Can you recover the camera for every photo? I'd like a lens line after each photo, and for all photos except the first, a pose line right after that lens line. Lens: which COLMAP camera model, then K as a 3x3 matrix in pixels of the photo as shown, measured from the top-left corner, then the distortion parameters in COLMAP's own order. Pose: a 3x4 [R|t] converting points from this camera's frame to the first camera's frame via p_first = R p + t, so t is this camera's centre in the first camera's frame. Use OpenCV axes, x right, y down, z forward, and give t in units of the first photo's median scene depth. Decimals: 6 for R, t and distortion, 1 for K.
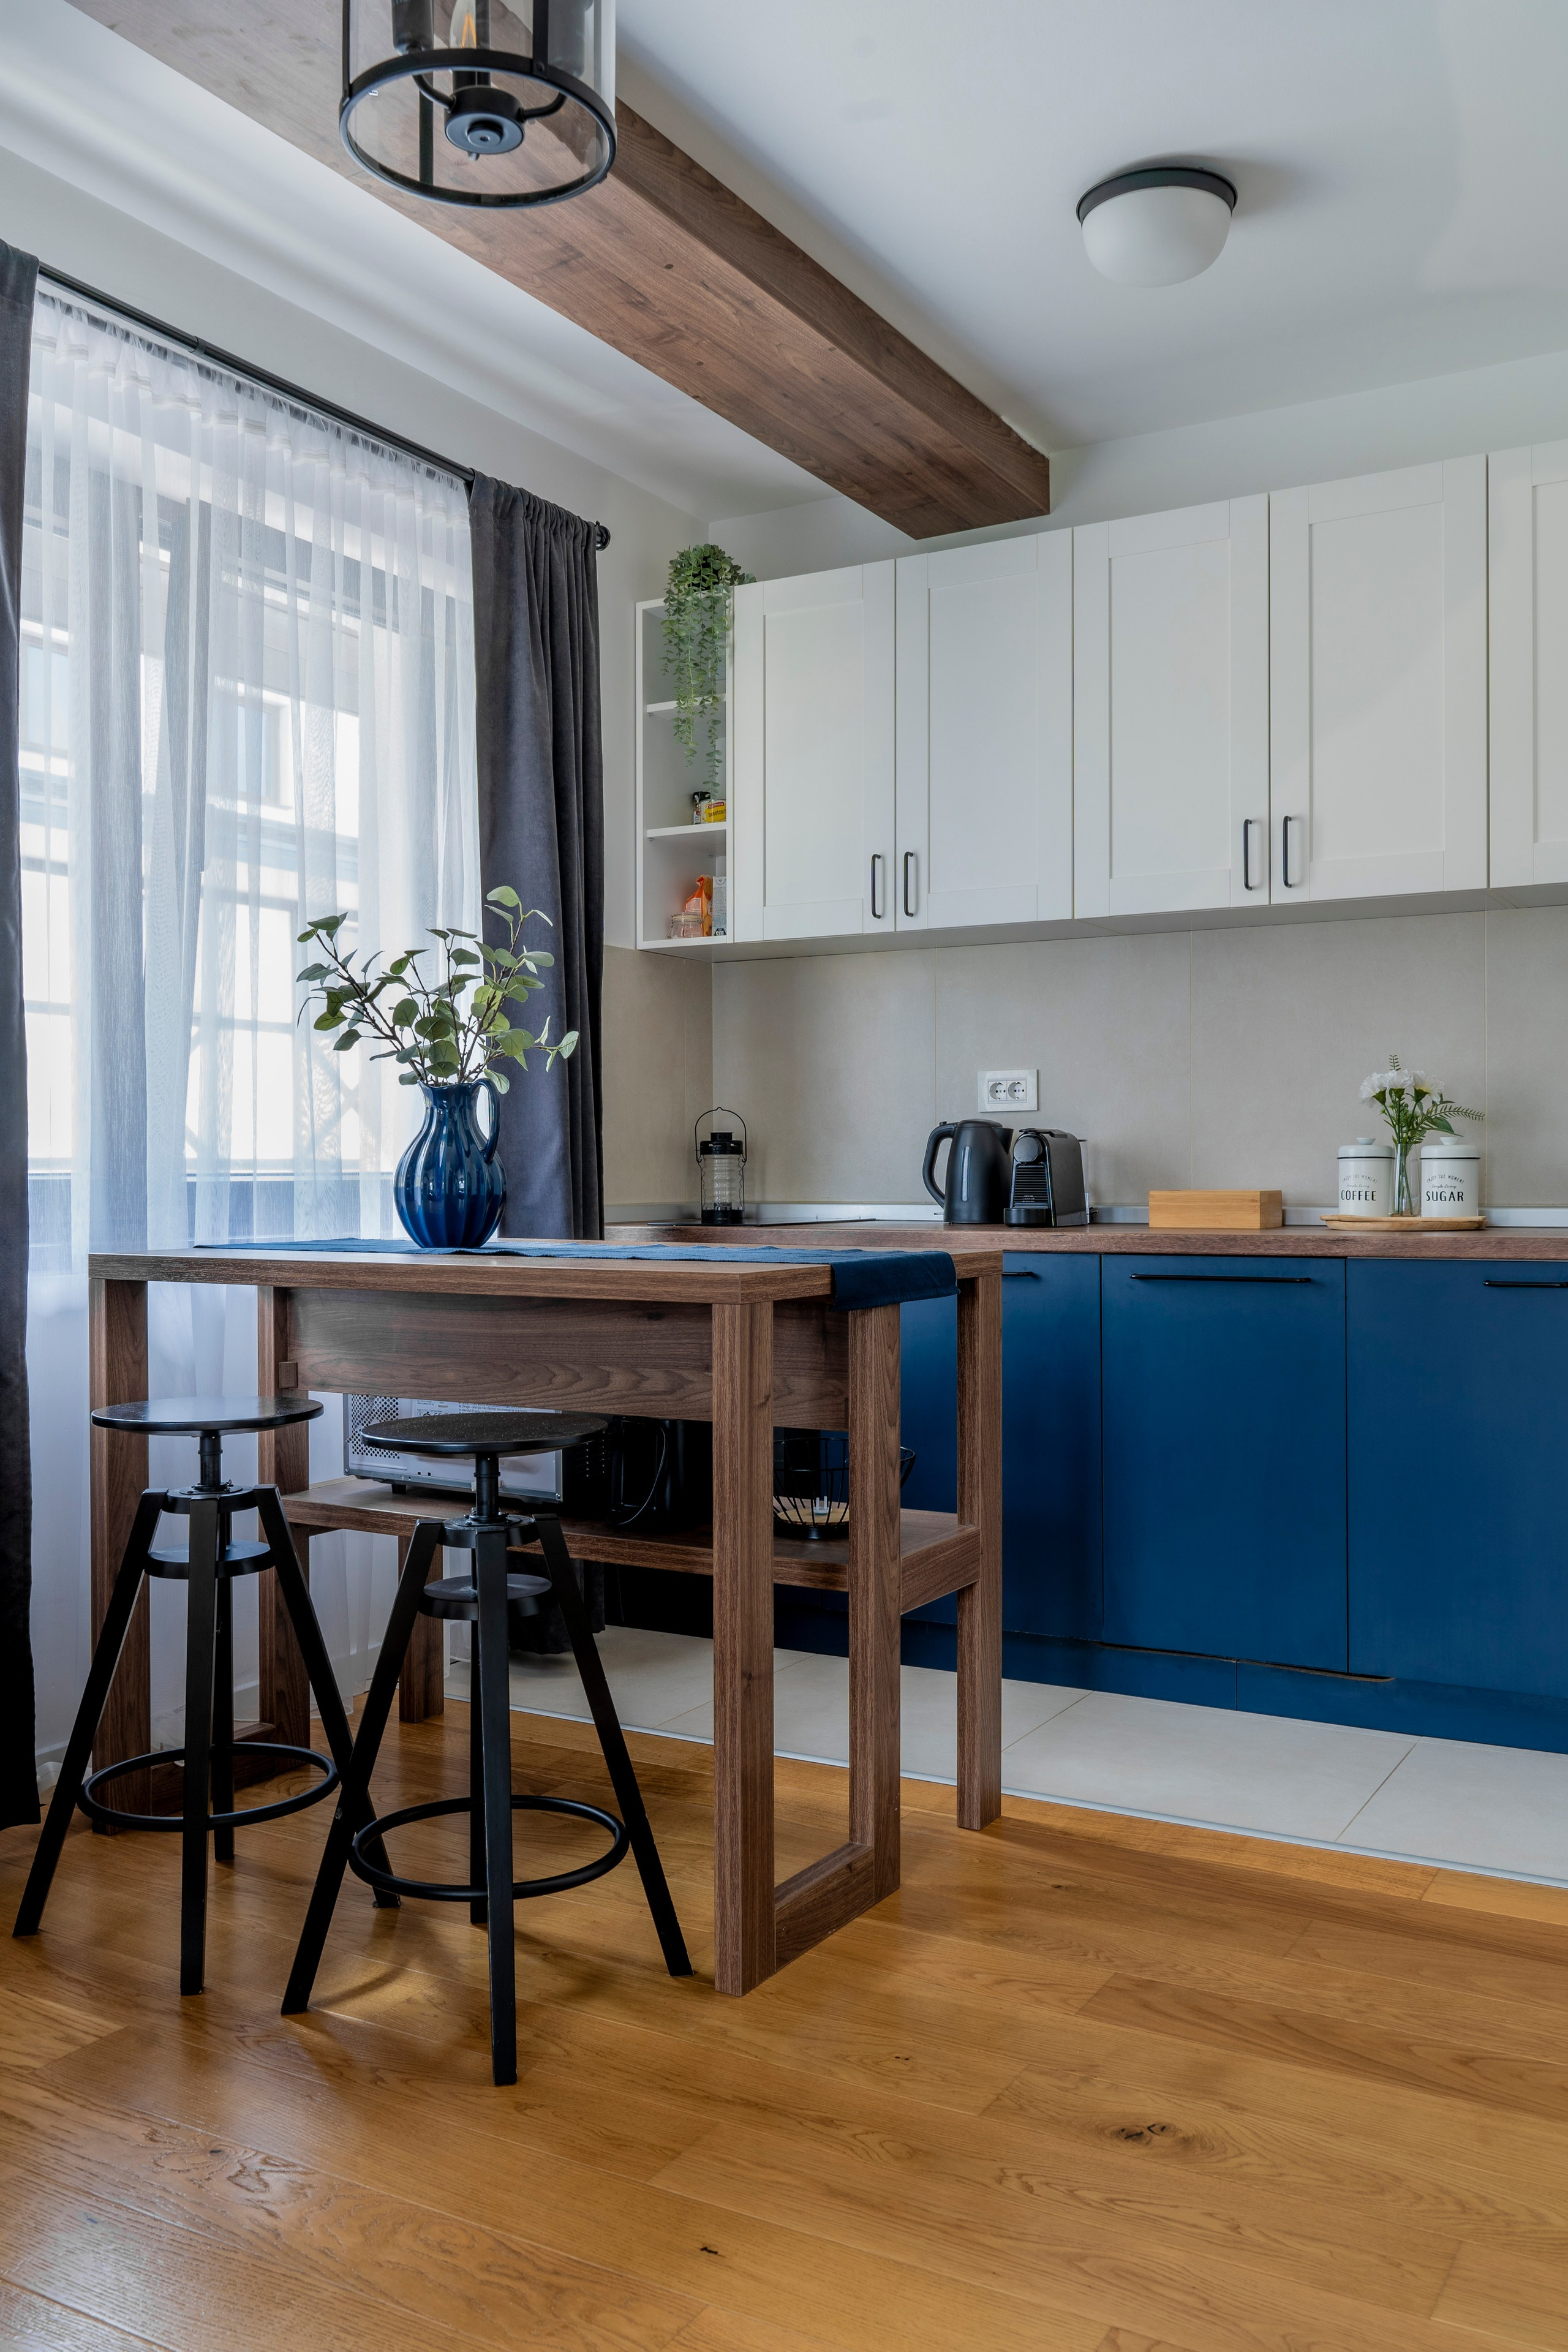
lens RADIAL K [[1910.1, 0, 749.3], [0, 1910.1, 1180.8], [0, 0, 1]] dist [0.001409, -0.008441]
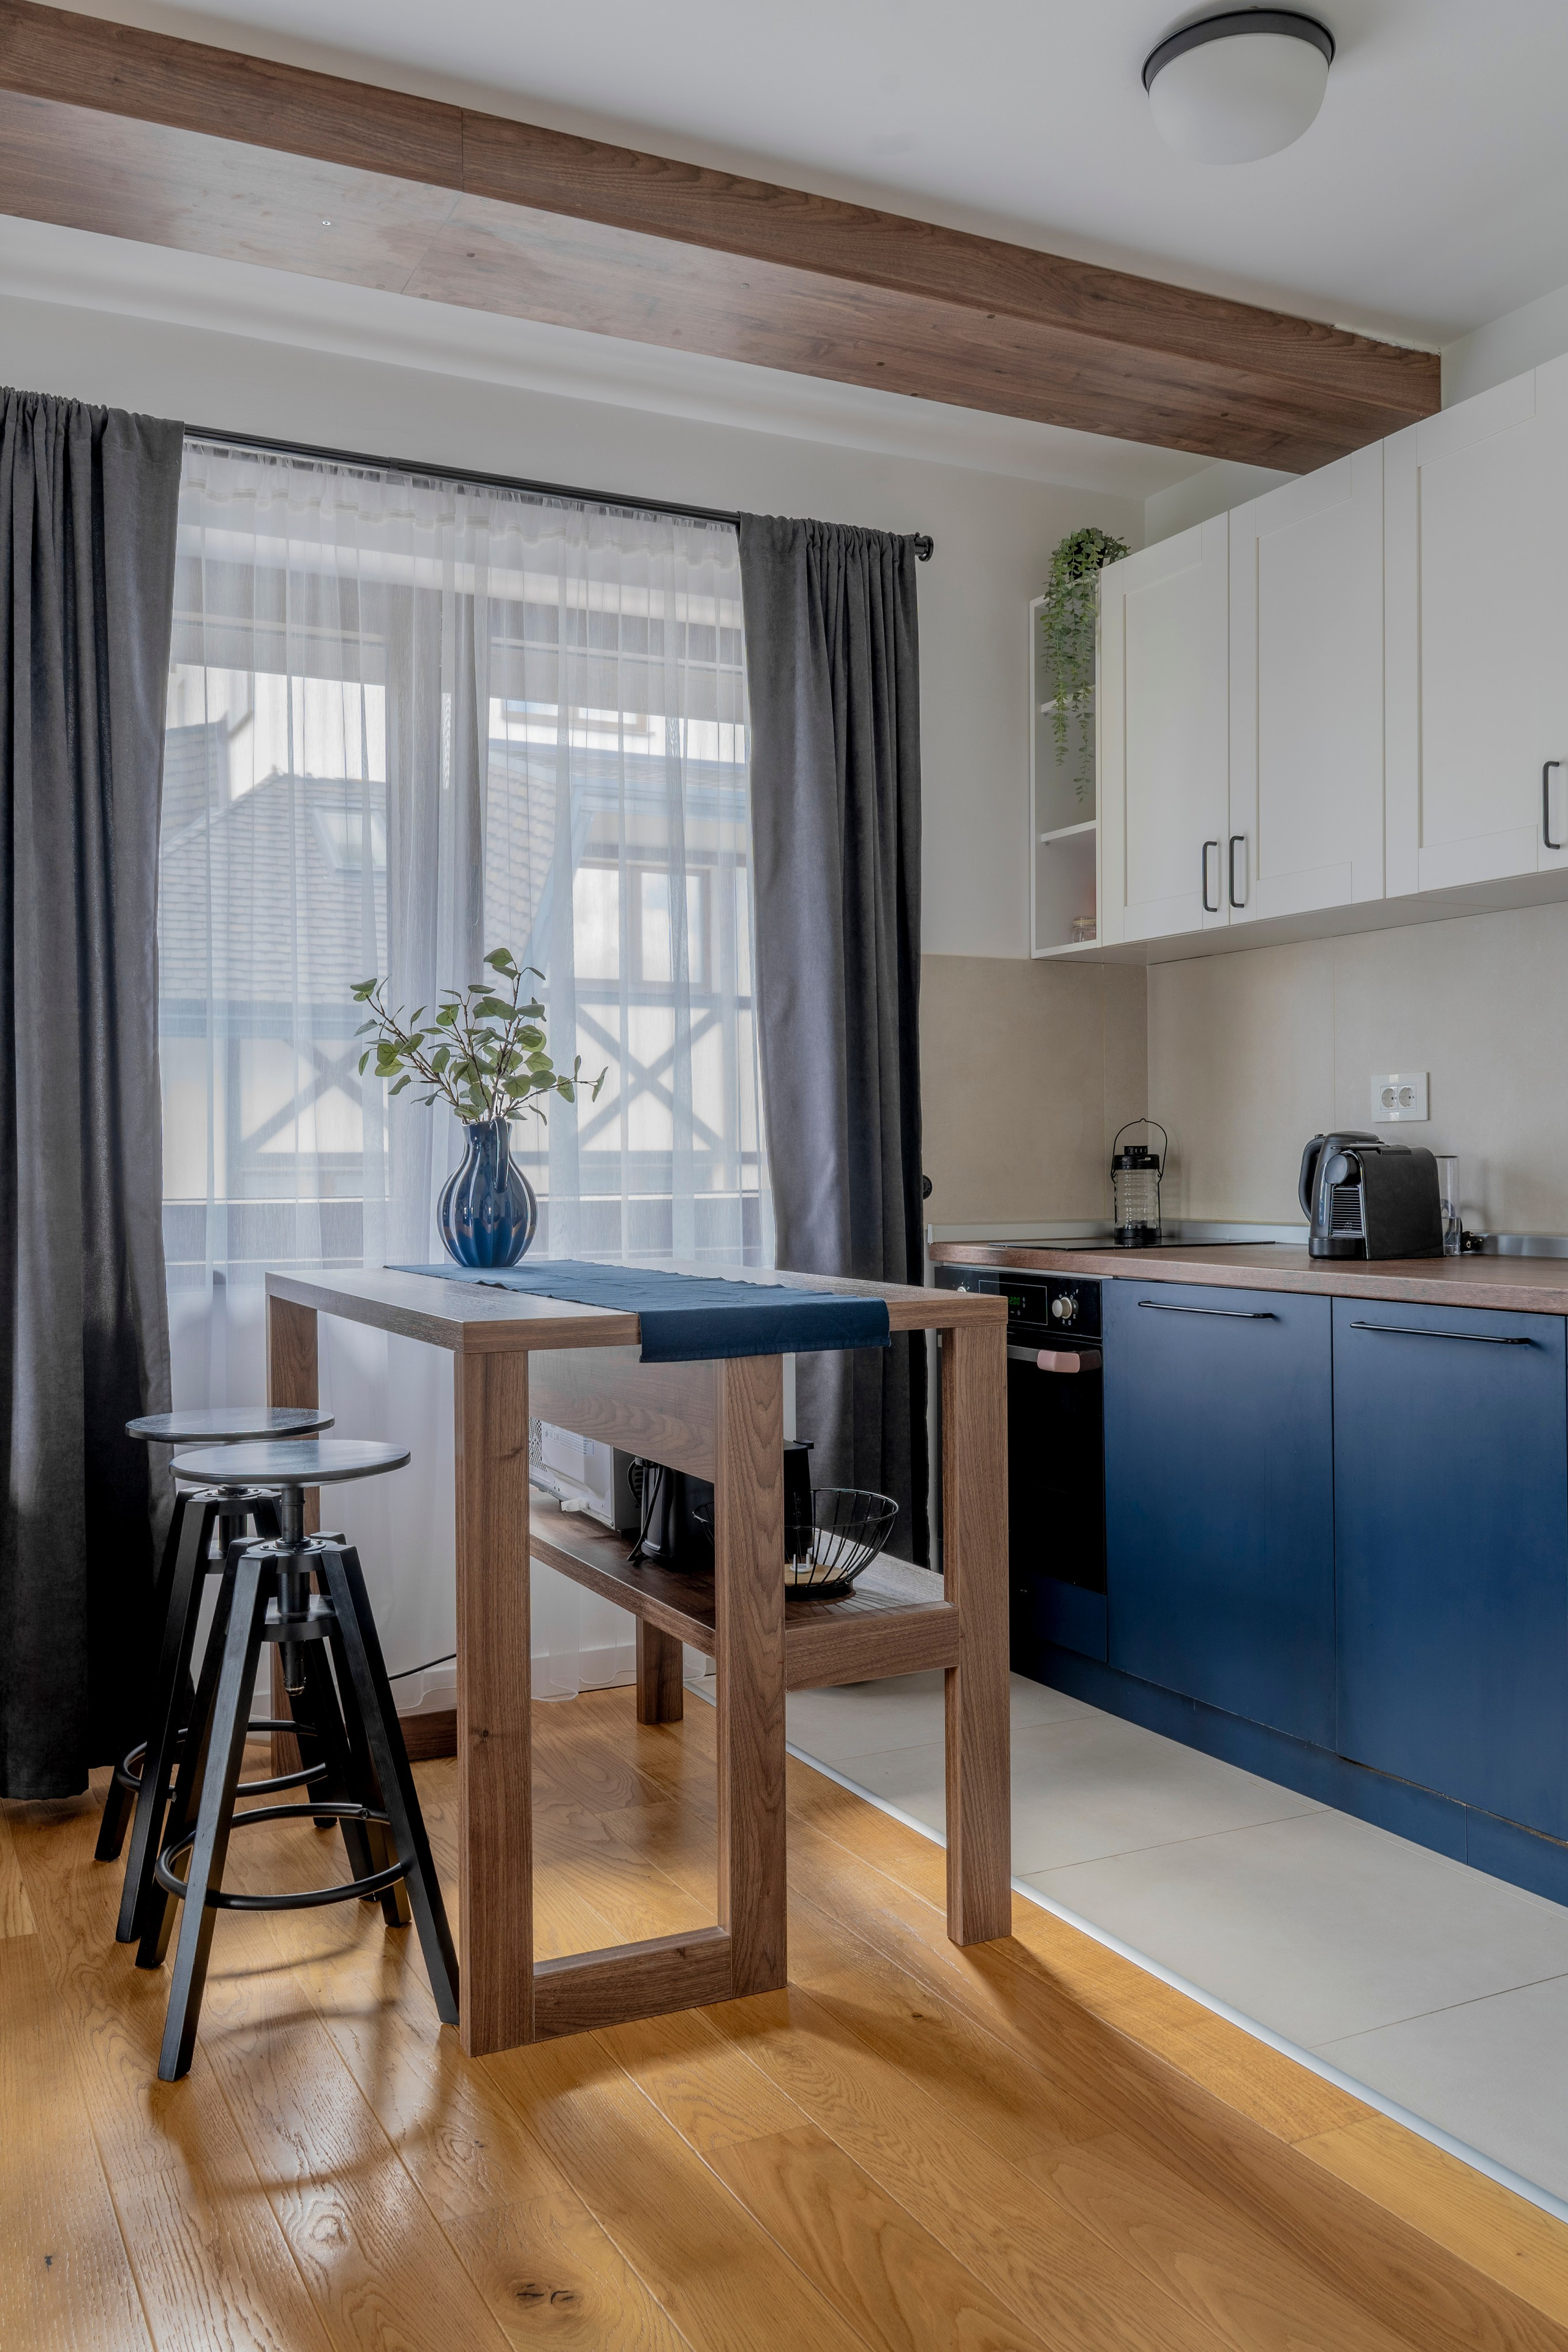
lens RADIAL K [[1910.1, 0, 739.7], [0, 1910.1, 1159.4], [0, 0, 1]] dist [0.001409, -0.008441]
pose [[0.843335, -0.006986, -0.537343, 0.439471], [0.005698, 0.999976, -0.004058, -0.021757], [0.537358, 0.000361, 0.843354, 0.149183]]
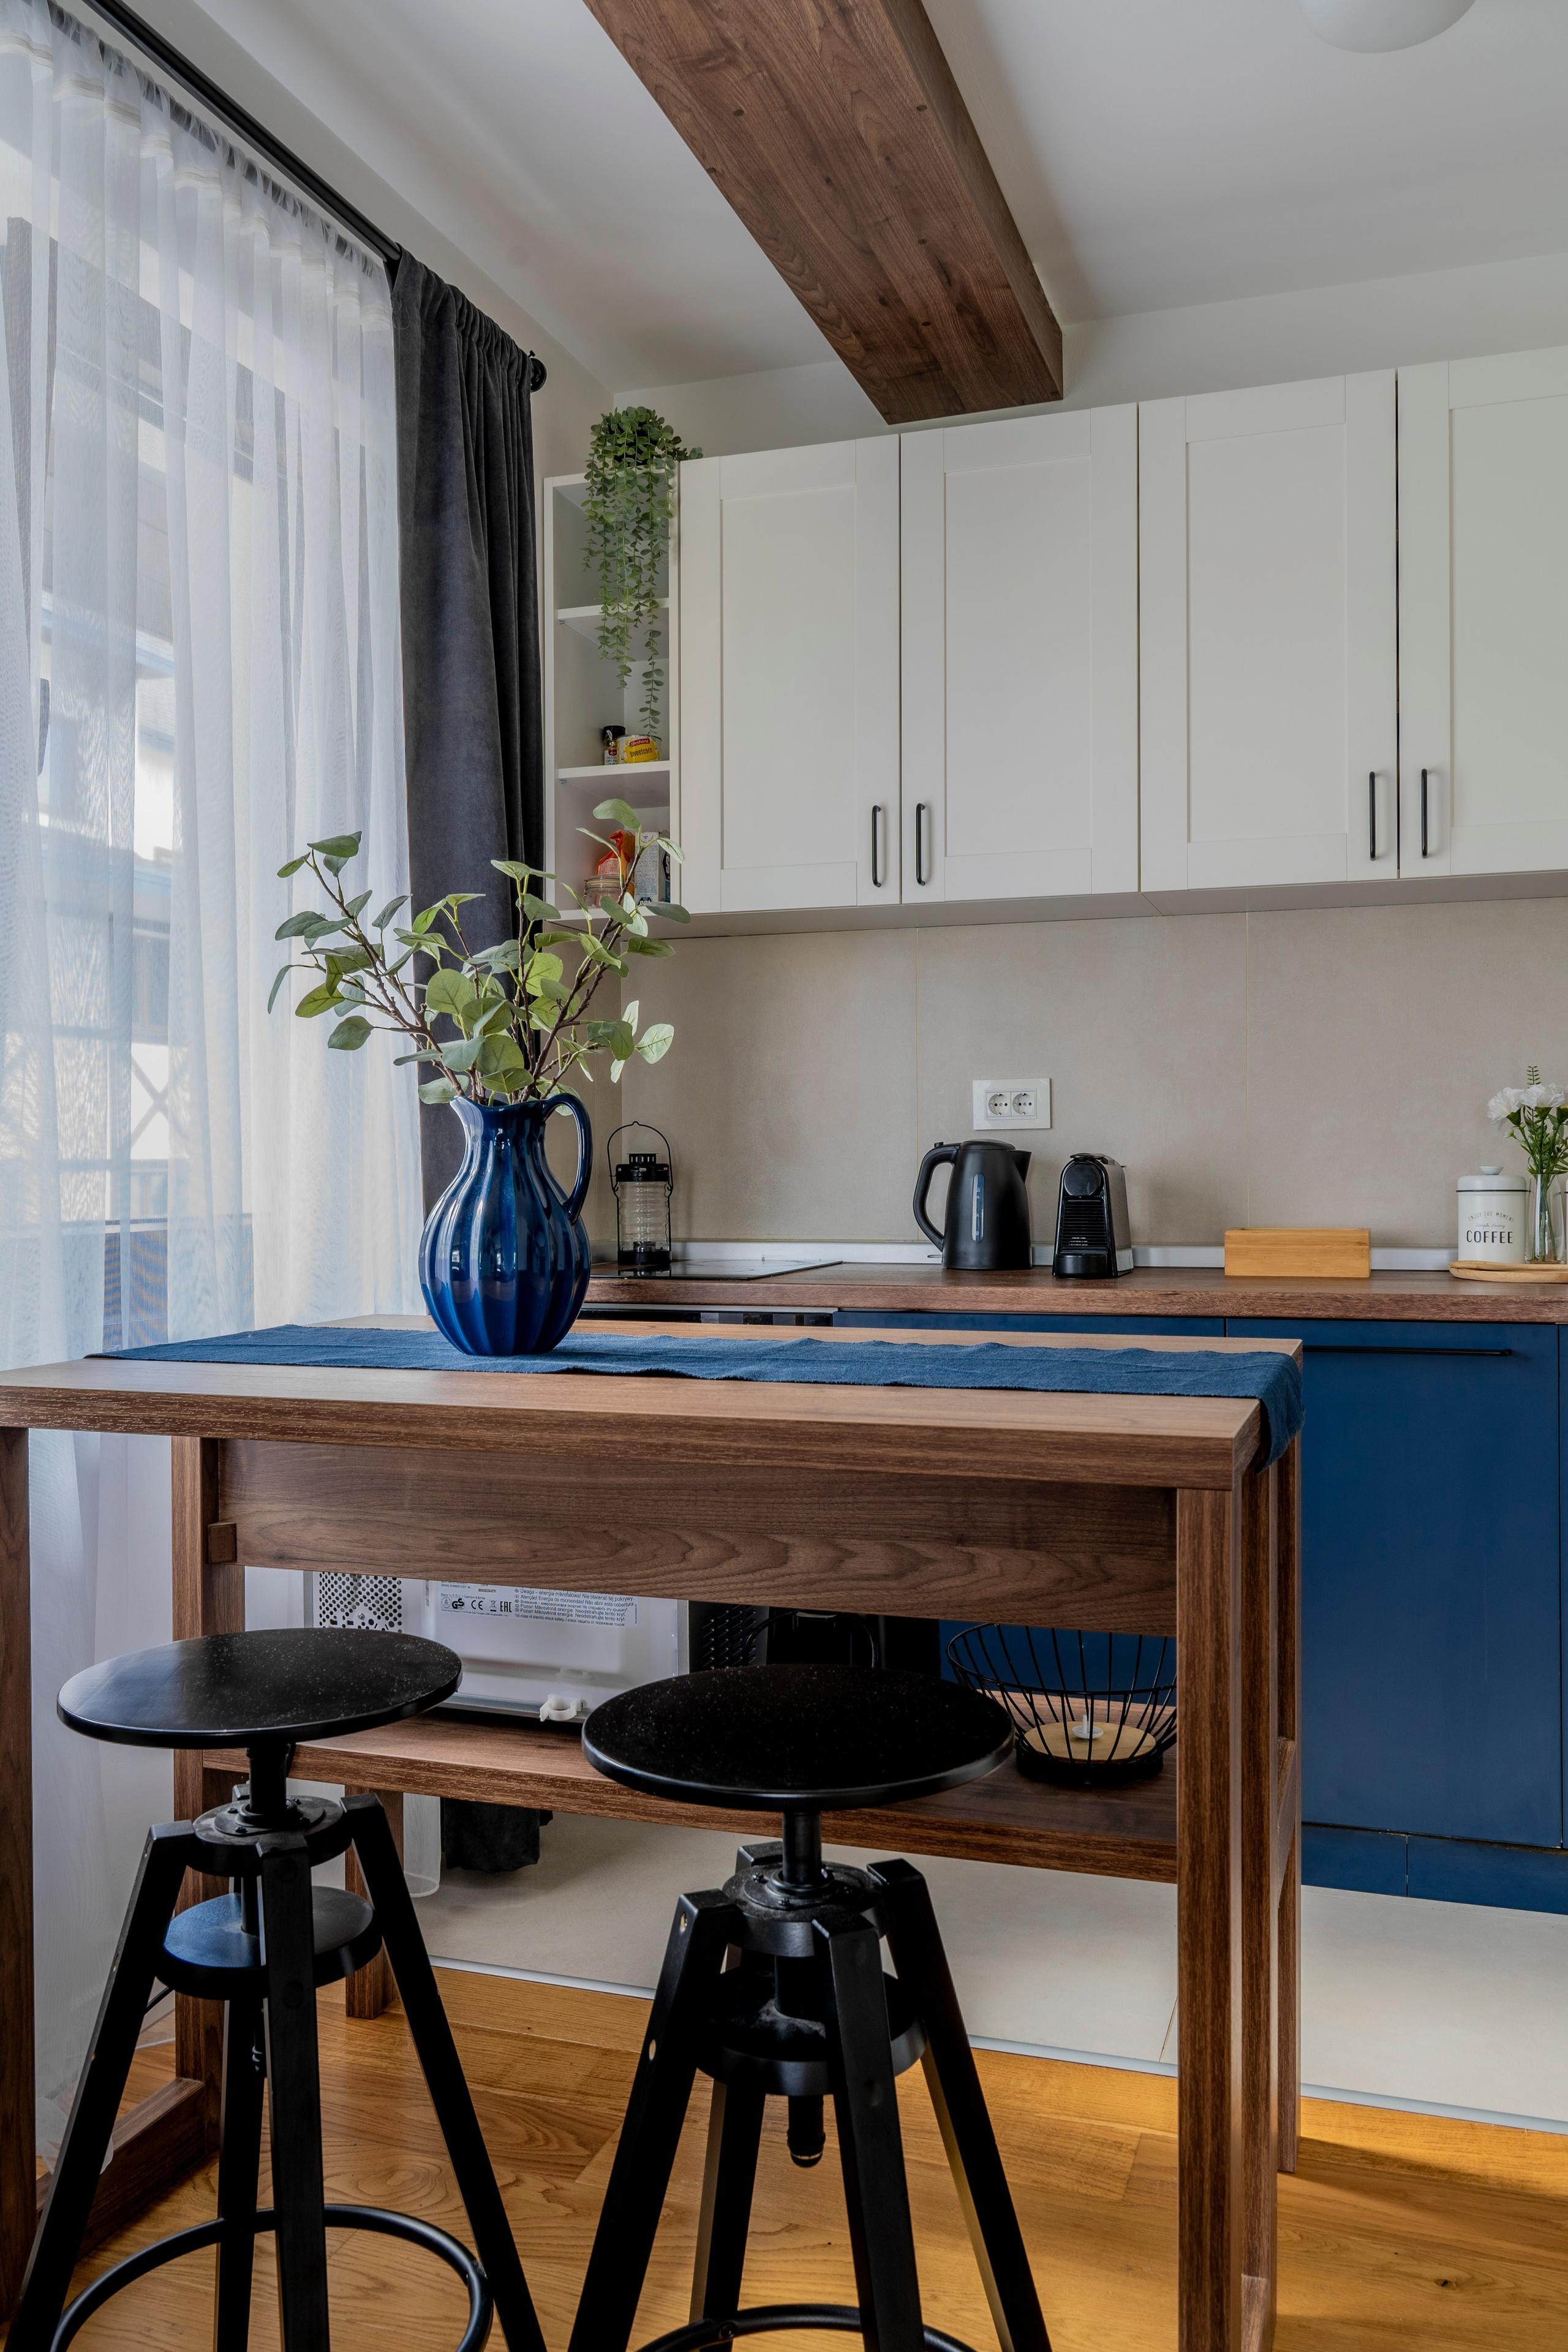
lens RADIAL K [[1910.1, 0, 755.1], [0, 1910.1, 1179.9], [0, 0, 1]] dist [0.001409, -0.008441]
pose [[0.974250, -0.003955, 0.225435, -0.192081], [0.003291, 0.999989, 0.003318, -0.022787], [-0.225445, -0.002491, 0.974253, 0.294427]]
